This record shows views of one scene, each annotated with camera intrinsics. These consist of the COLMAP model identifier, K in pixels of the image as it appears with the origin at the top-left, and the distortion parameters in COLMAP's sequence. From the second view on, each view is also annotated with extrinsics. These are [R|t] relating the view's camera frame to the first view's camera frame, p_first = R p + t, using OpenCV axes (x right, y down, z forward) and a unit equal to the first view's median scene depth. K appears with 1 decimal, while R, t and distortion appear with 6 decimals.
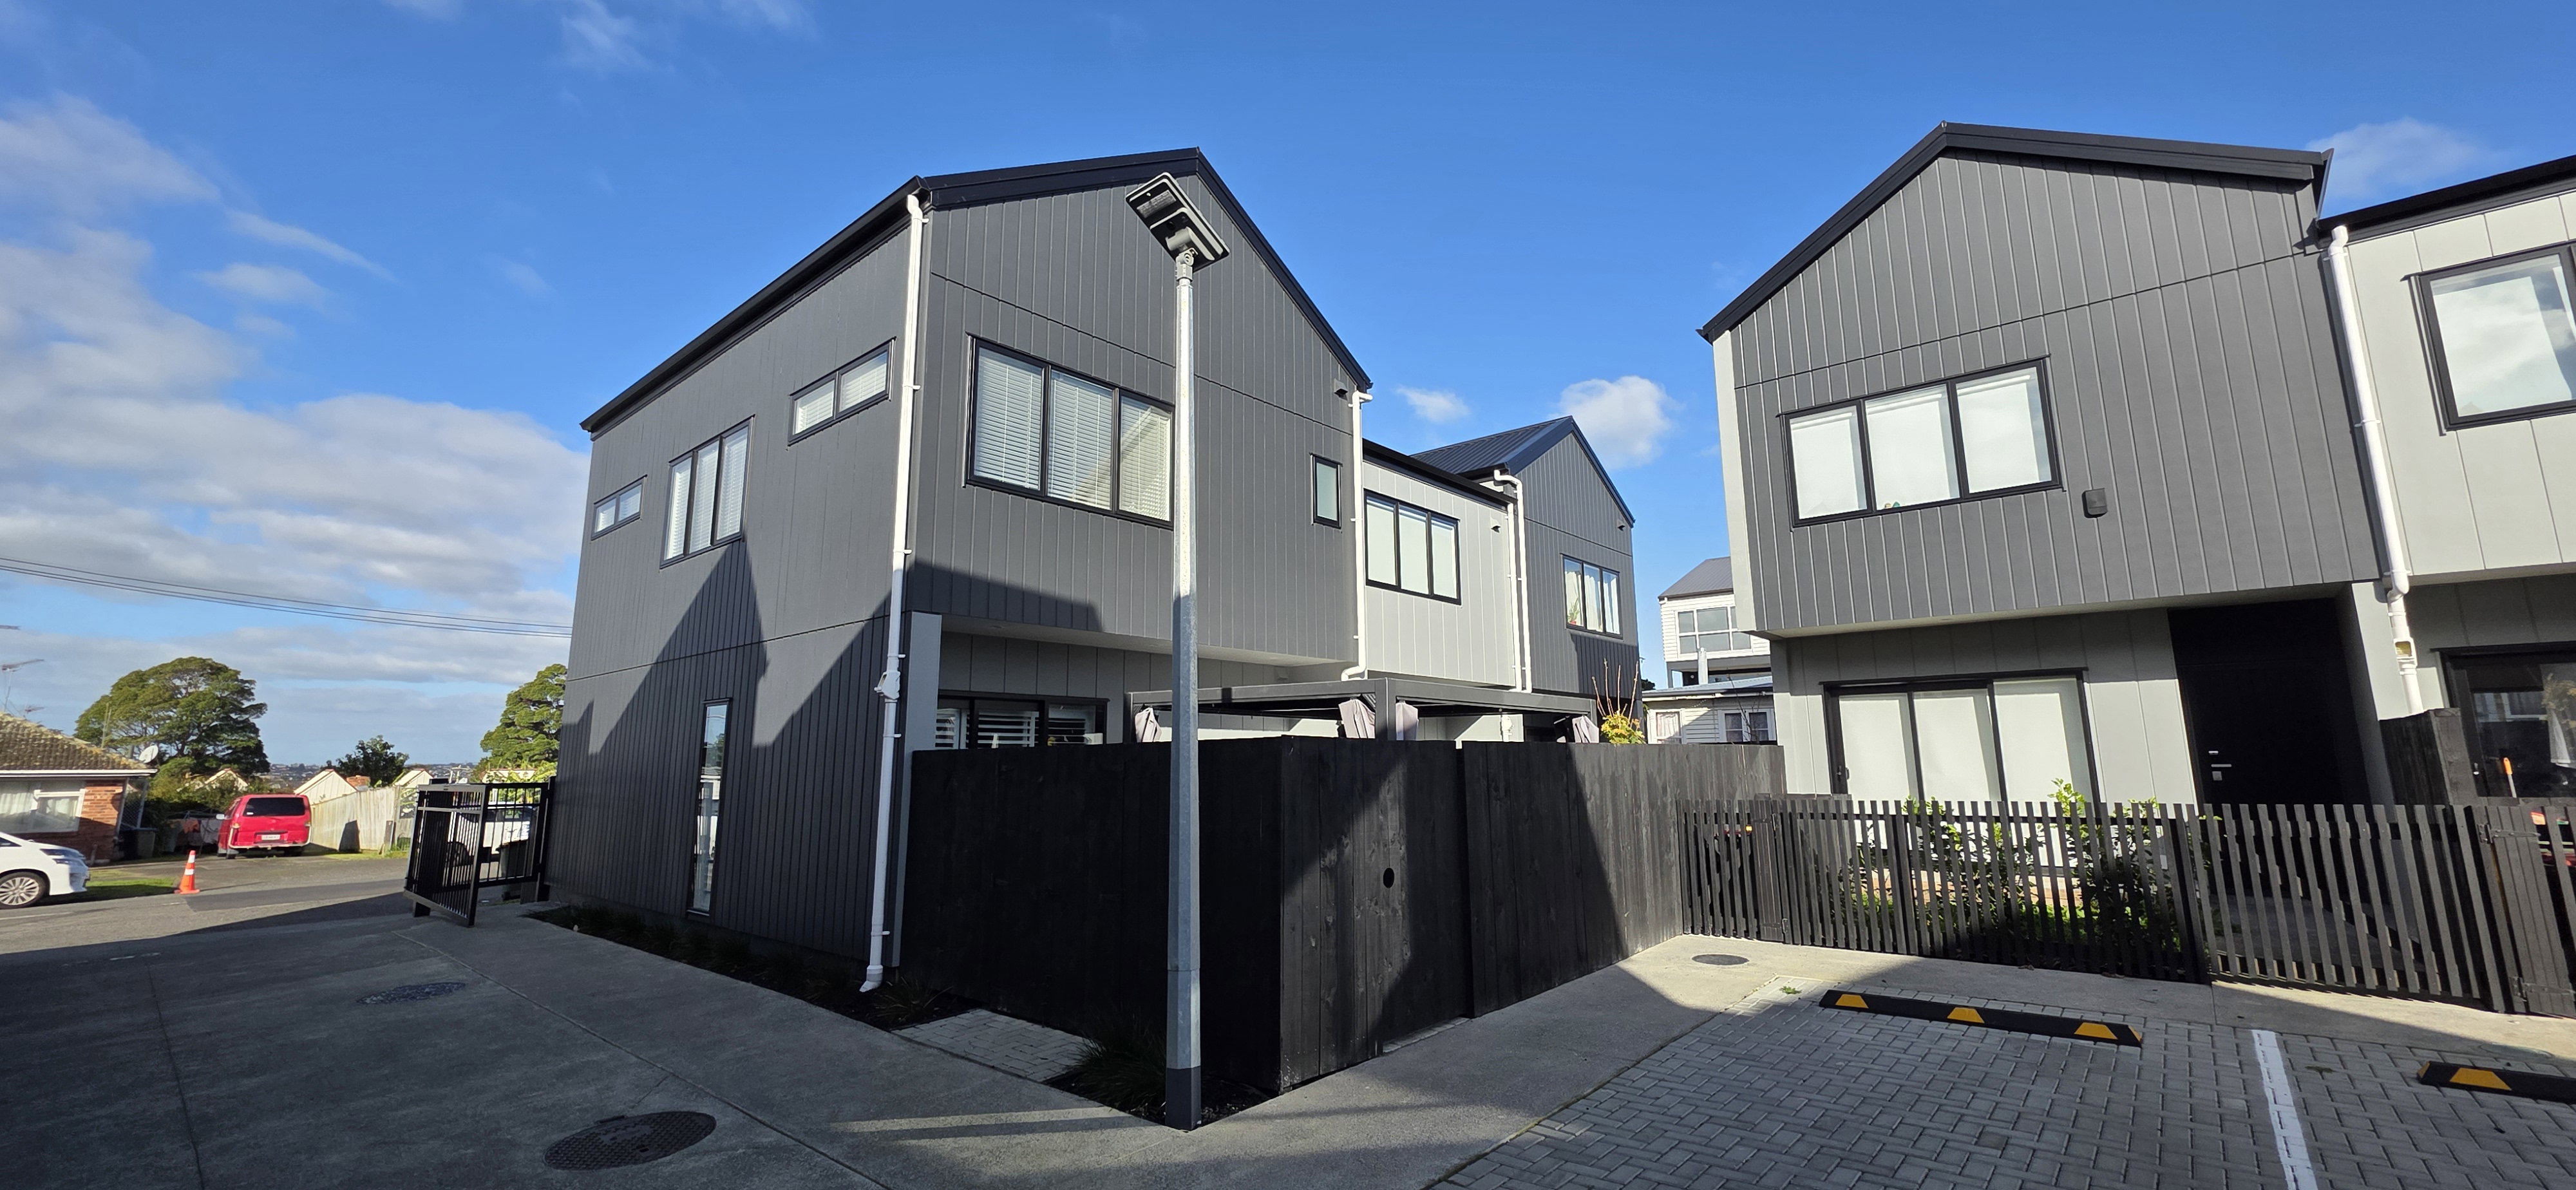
lens RADIAL K [[1023.4, 0, 1282.1], [0, 1023.4, 592.7], [0, 0, 1]] dist [0.004343, 0.000335]
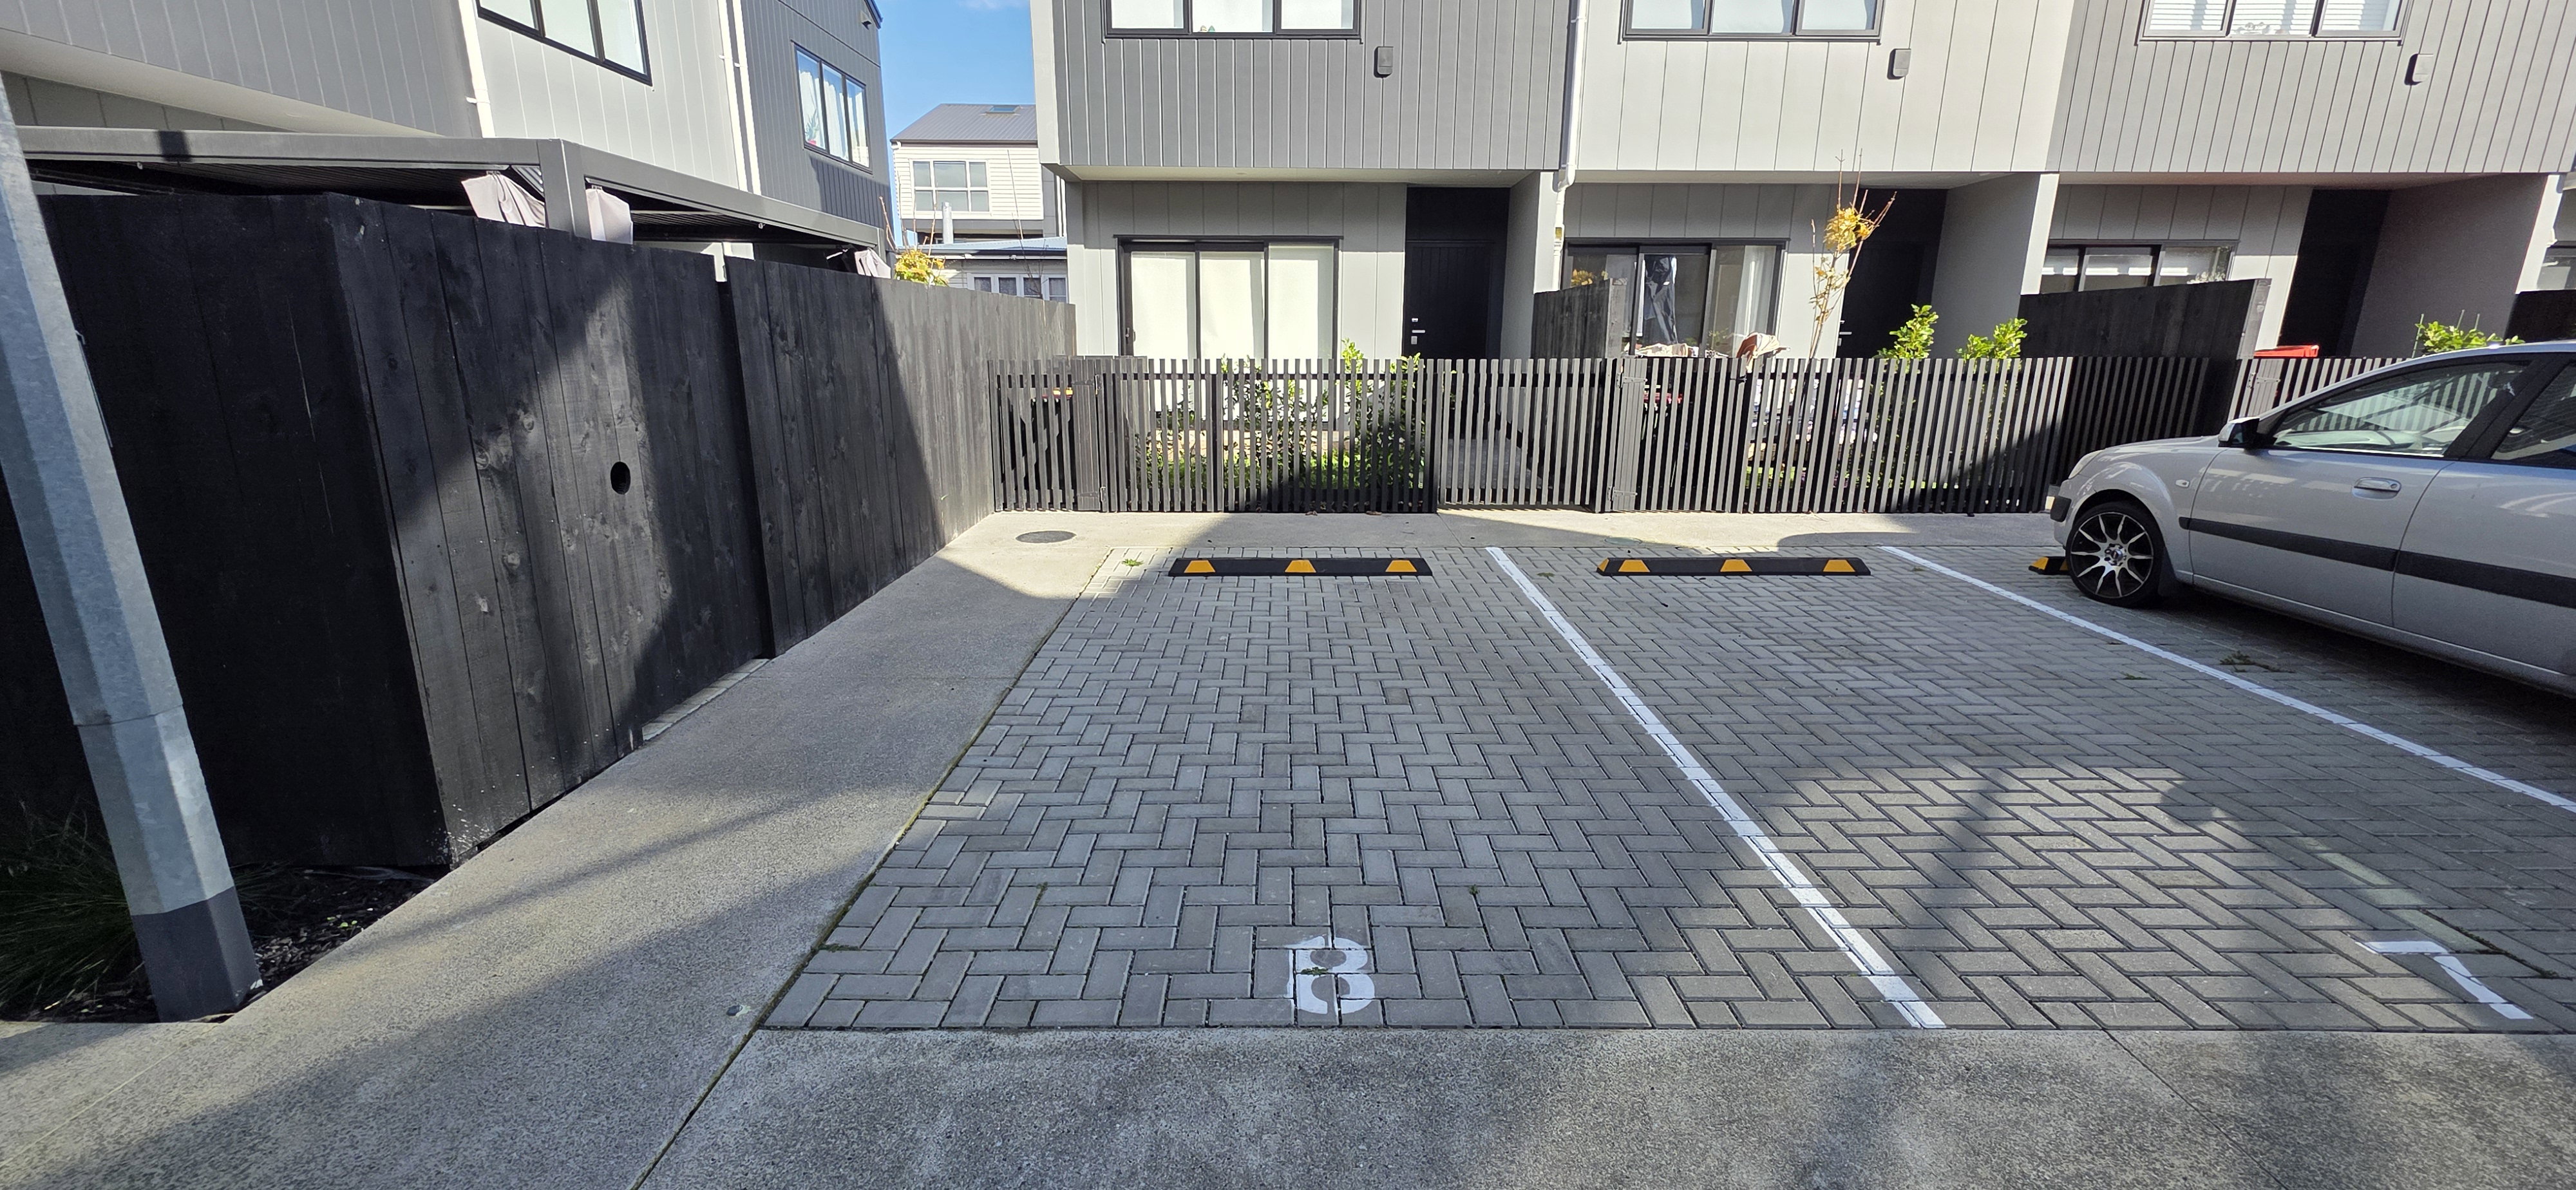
lens RADIAL K [[1023.4, 0, 1282.1], [0, 1023.4, 592.7], [0, 0, 1]] dist [0.004343, 0.000335]
pose [[0.754011, -0.145020, 0.640653, 0.001269], [-0.122367, 0.927239, 0.353911, 0.059650], [-0.645363, -0.345248, 0.681404, 0.234376]]
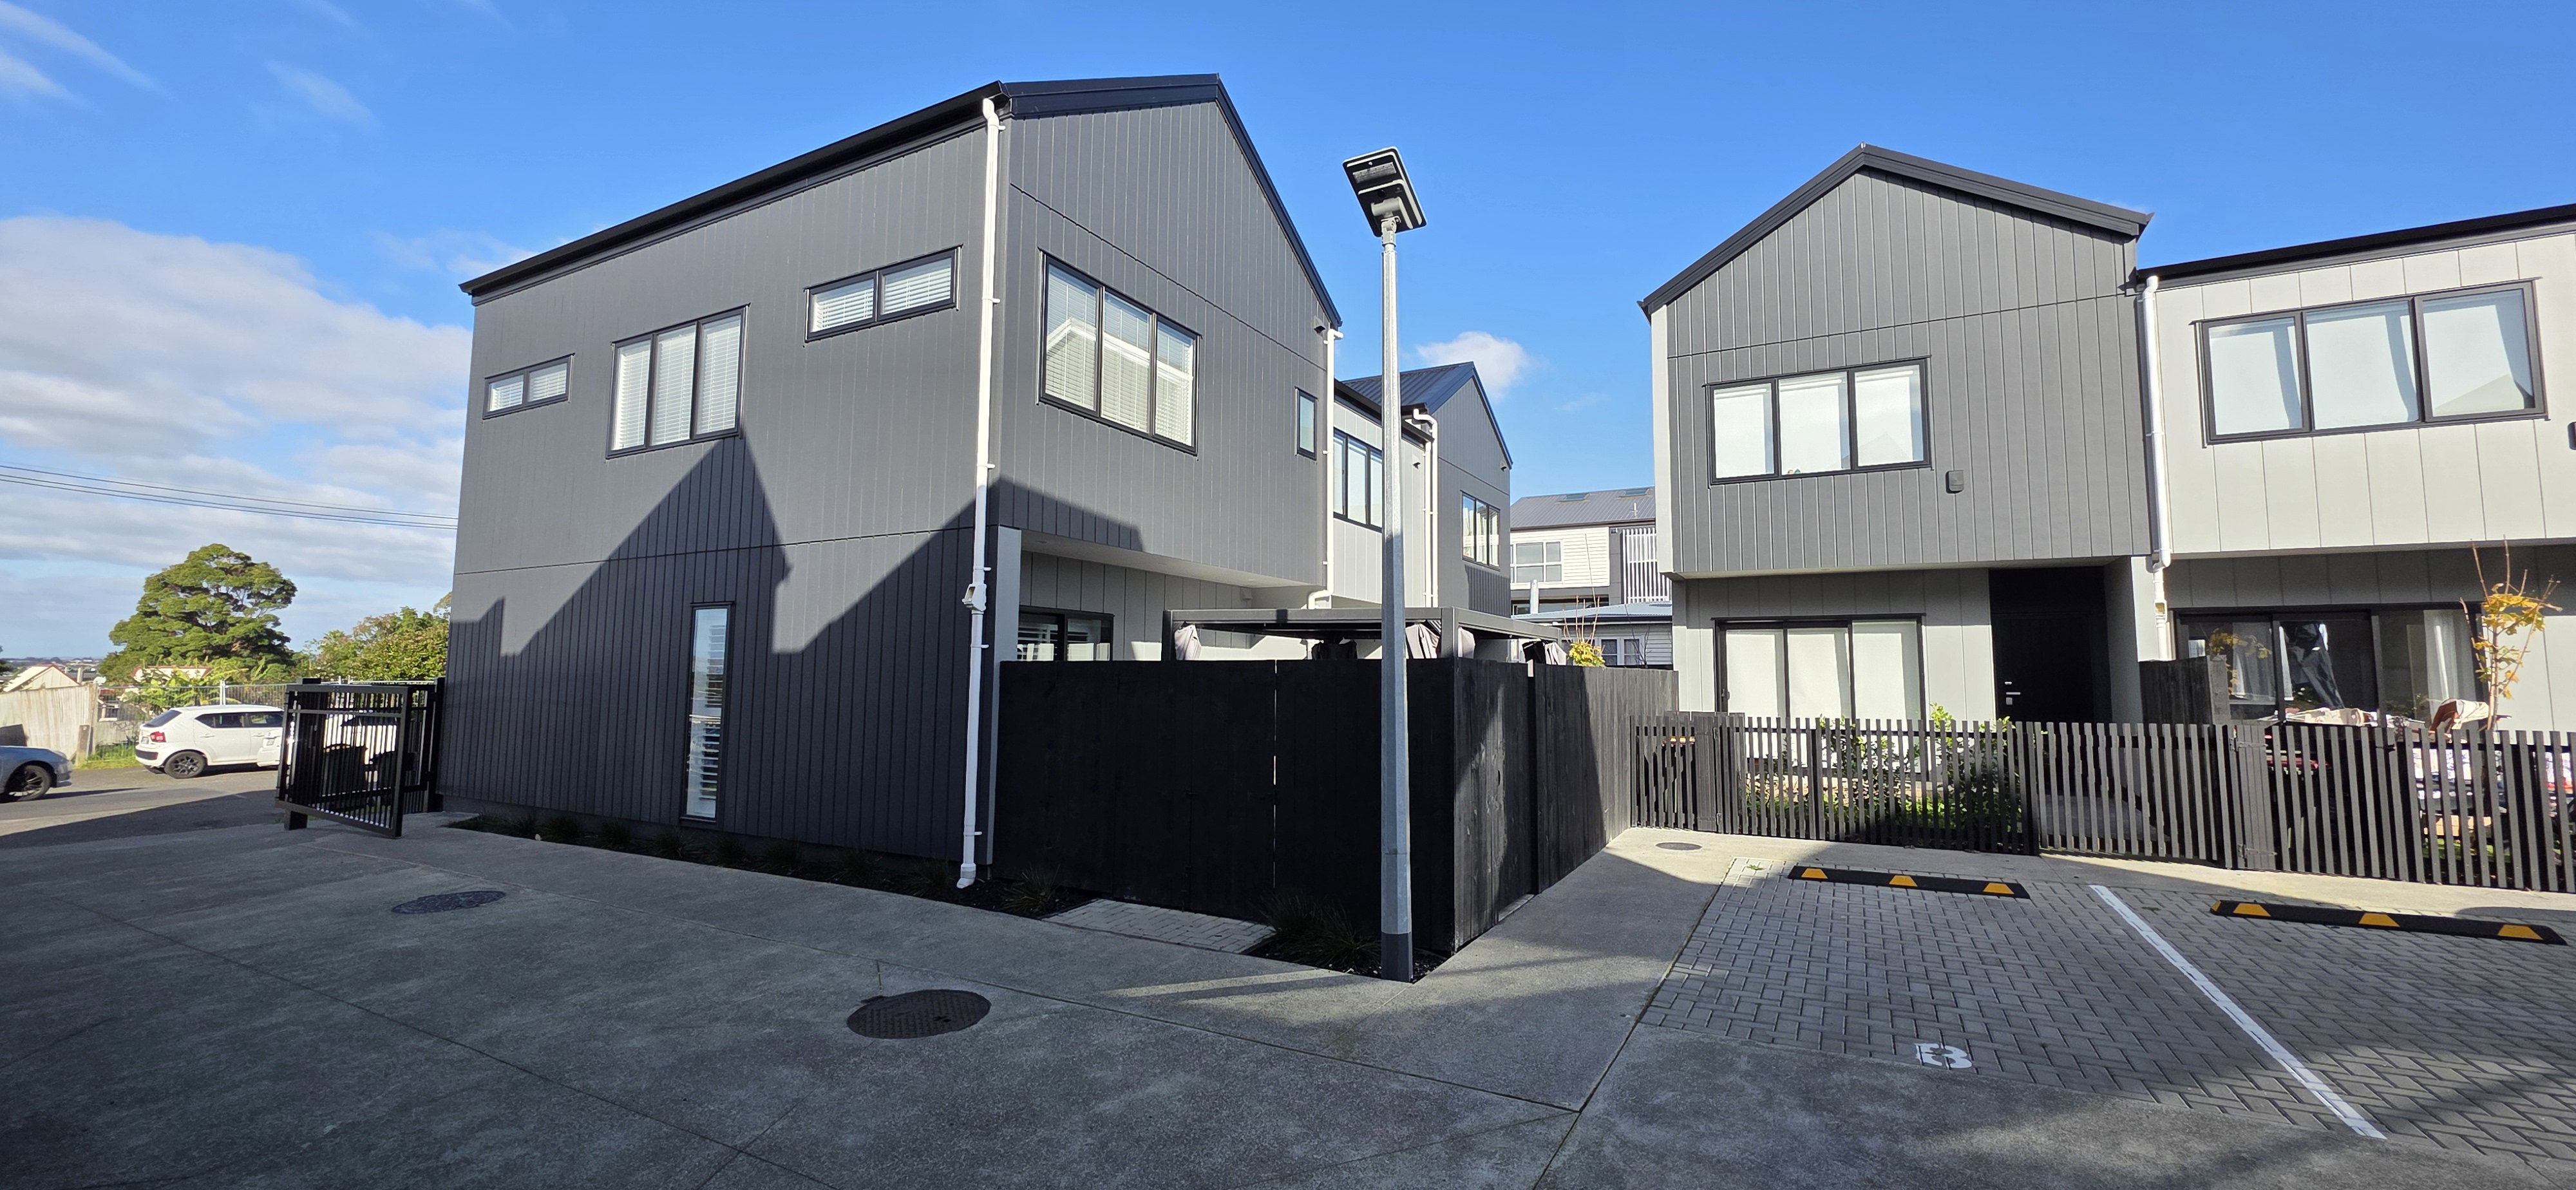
lens RADIAL K [[1023.4, 0, 1282.1], [0, 1023.4, 592.7], [0, 0, 1]] dist [0.004343, 0.000335]
pose [[0.977864, 0.034958, 0.206299, -0.285422], [-0.051706, 0.995739, 0.076358, -0.007603], [-0.202751, -0.085335, 0.975505, -0.056633]]
